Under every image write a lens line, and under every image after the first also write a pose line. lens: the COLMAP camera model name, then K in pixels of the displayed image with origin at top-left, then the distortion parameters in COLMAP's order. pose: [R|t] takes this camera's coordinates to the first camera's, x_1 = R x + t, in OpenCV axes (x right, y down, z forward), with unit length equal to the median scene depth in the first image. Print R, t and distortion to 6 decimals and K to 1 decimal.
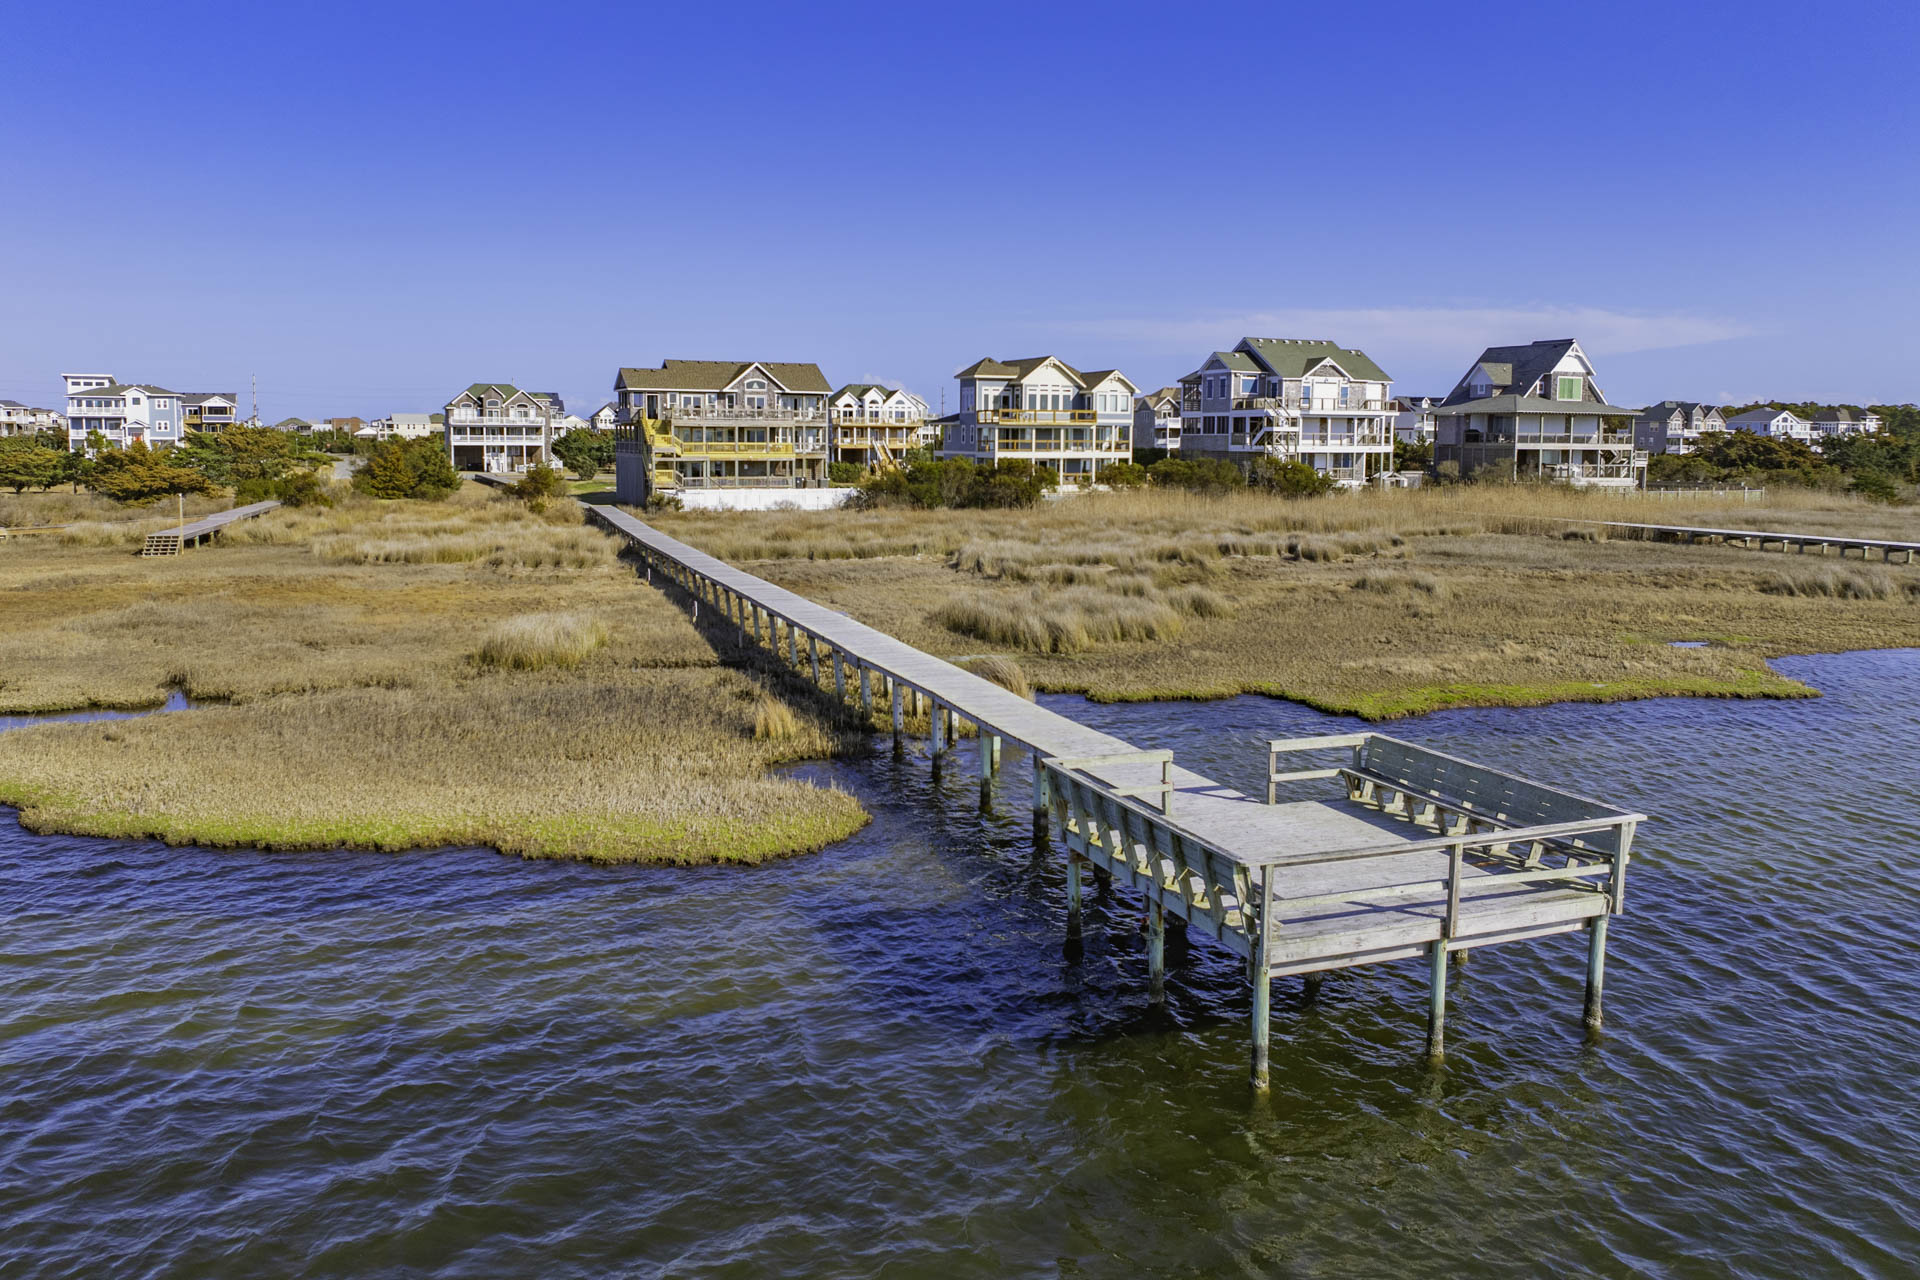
lens RADIAL K [[1503.8, 0, 954.9], [0, 1503.8, 621.4], [0, 0, 1]] dist [-0.023632, -0.009241]
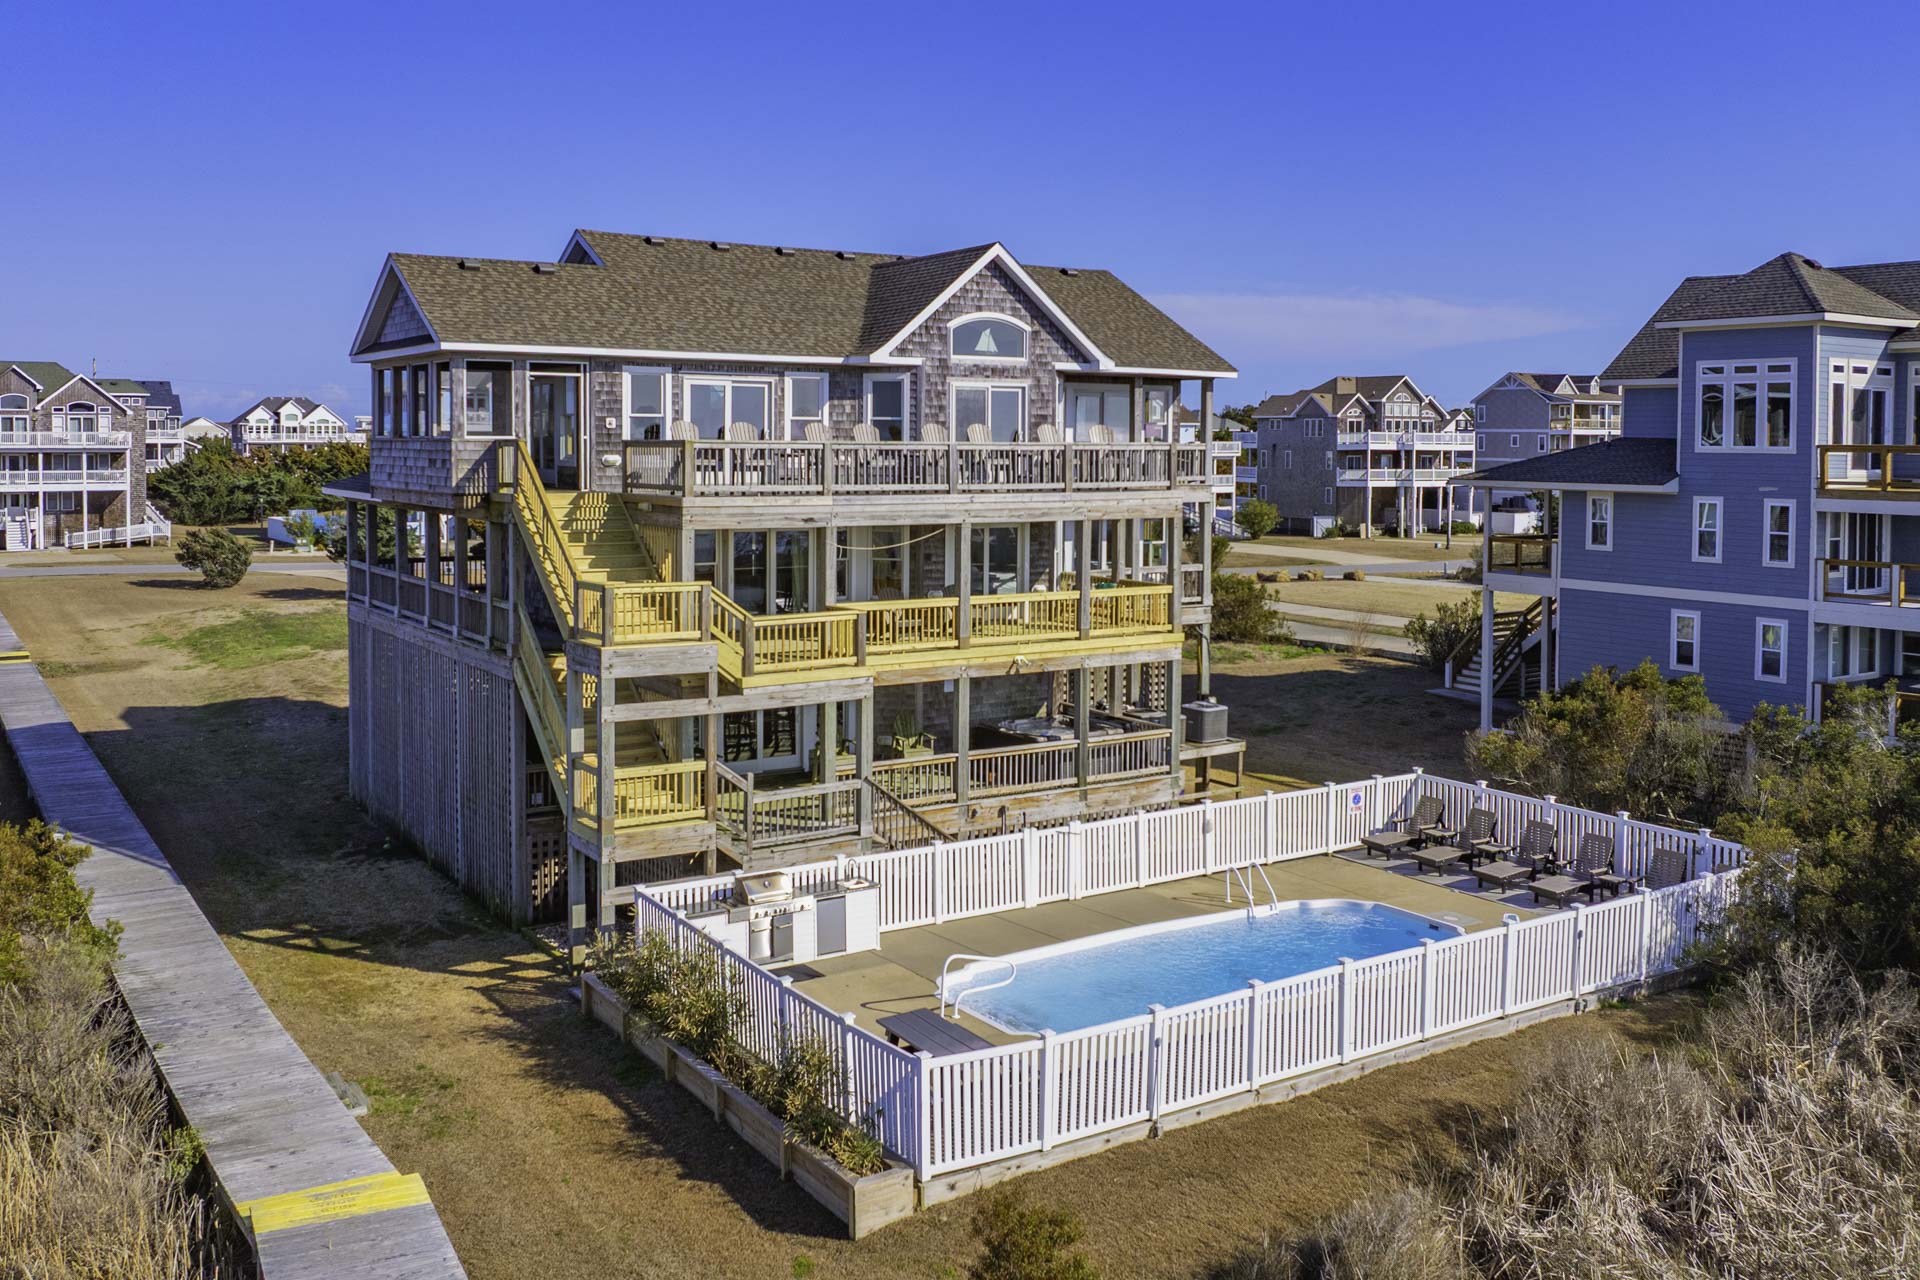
lens RADIAL K [[1688.8, 0, 998.9], [0, 1688.8, 521.8], [0, 0, 1]] dist [-0.004495, -0.090183]
pose [[0.981520, -0.010236, 0.191085, -0.107742], [0.023933, 0.997294, -0.069511, -0.065105], [-0.189857, 0.072799, 0.979109, 0.438568]]
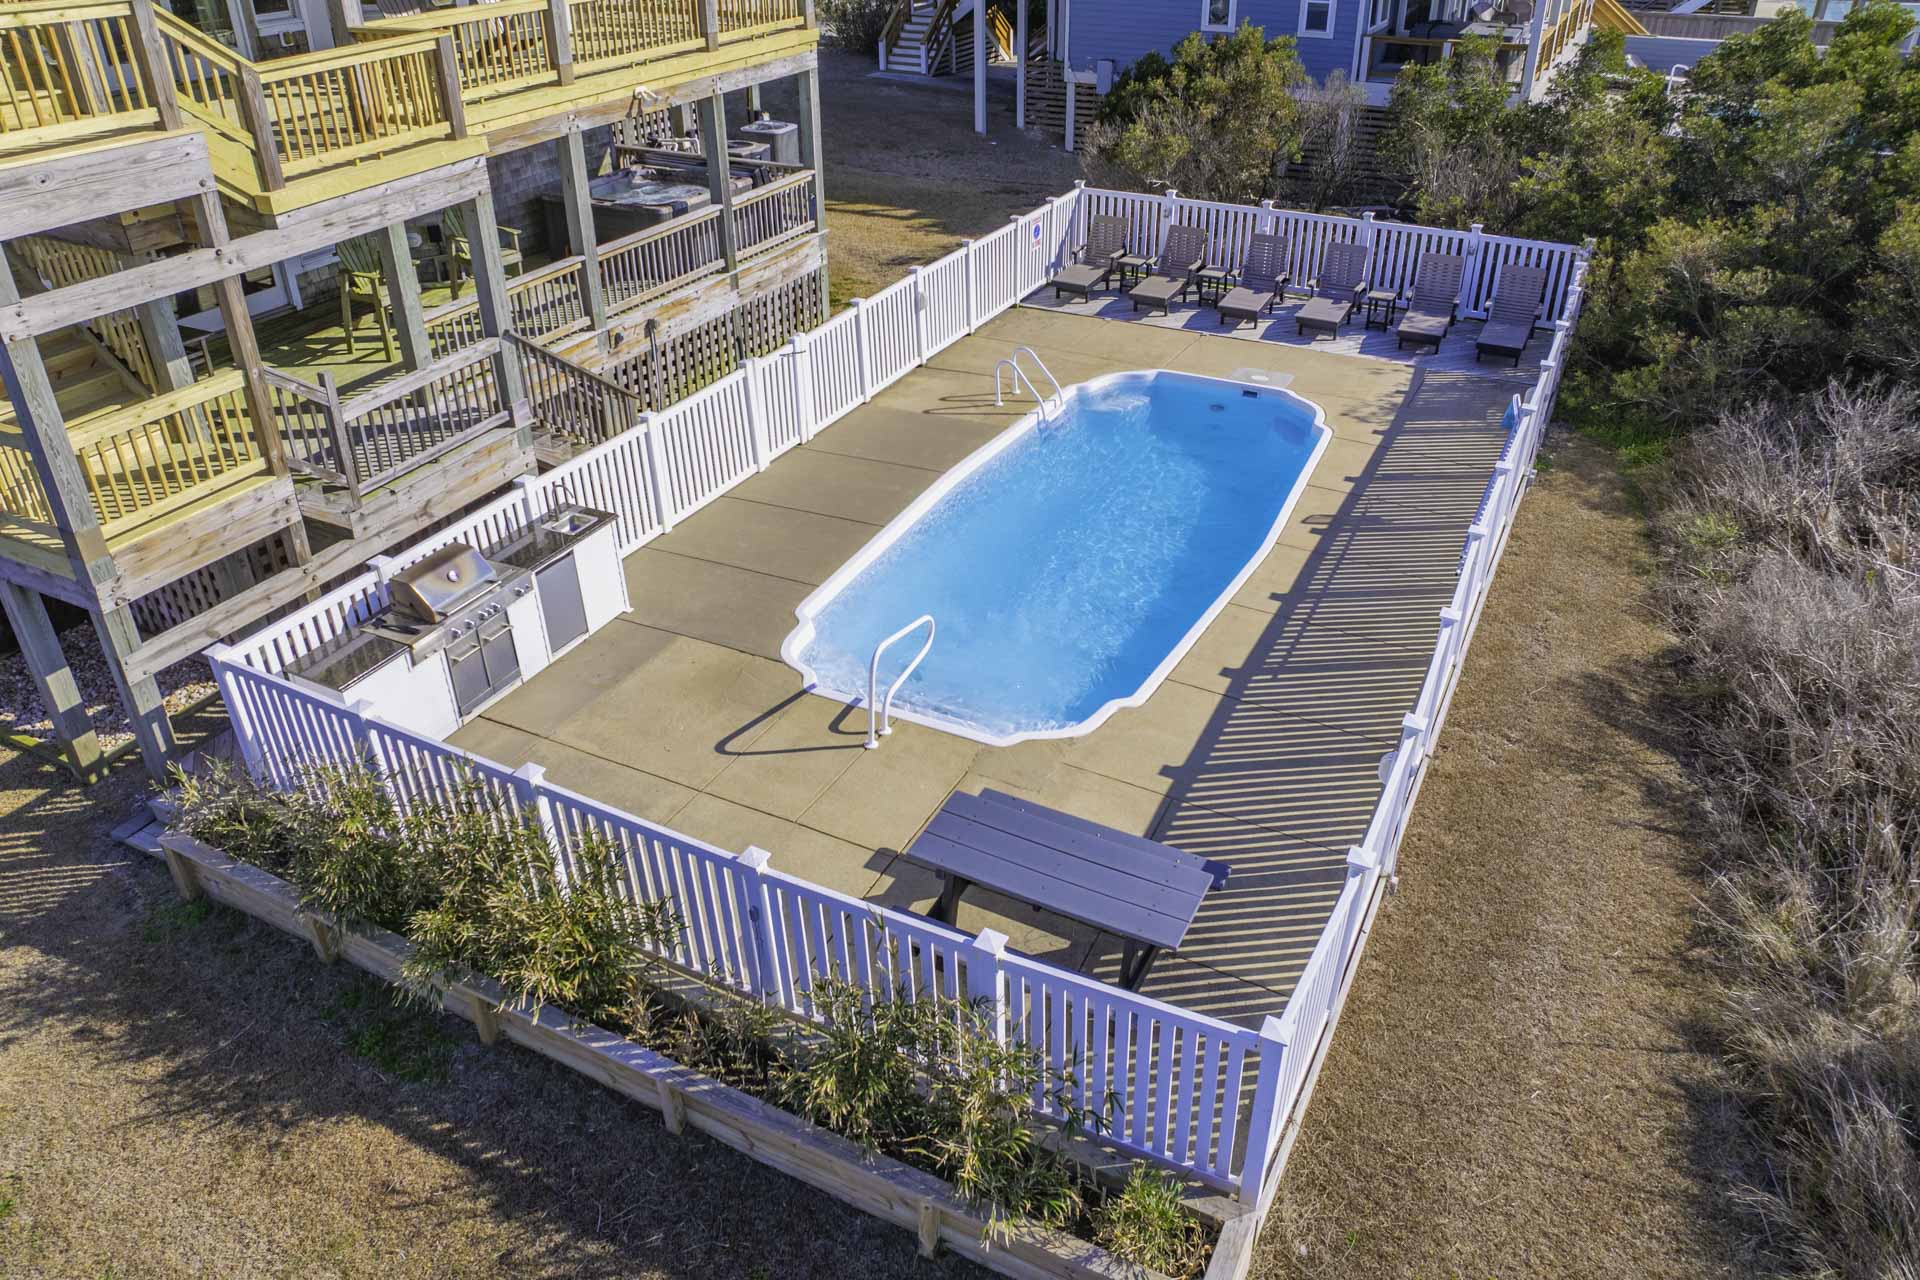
lens RADIAL K [[1360.4, 0, 954.6], [0, 1360.4, 617.1], [0, 0, 1]] dist [-0.036868, 0.001959]
pose [[0.767494, -0.336997, 0.545330, -0.115496], [0.090092, 0.898935, 0.428718, -0.067680], [-0.634693, -0.279909, 0.720288, 0.507614]]
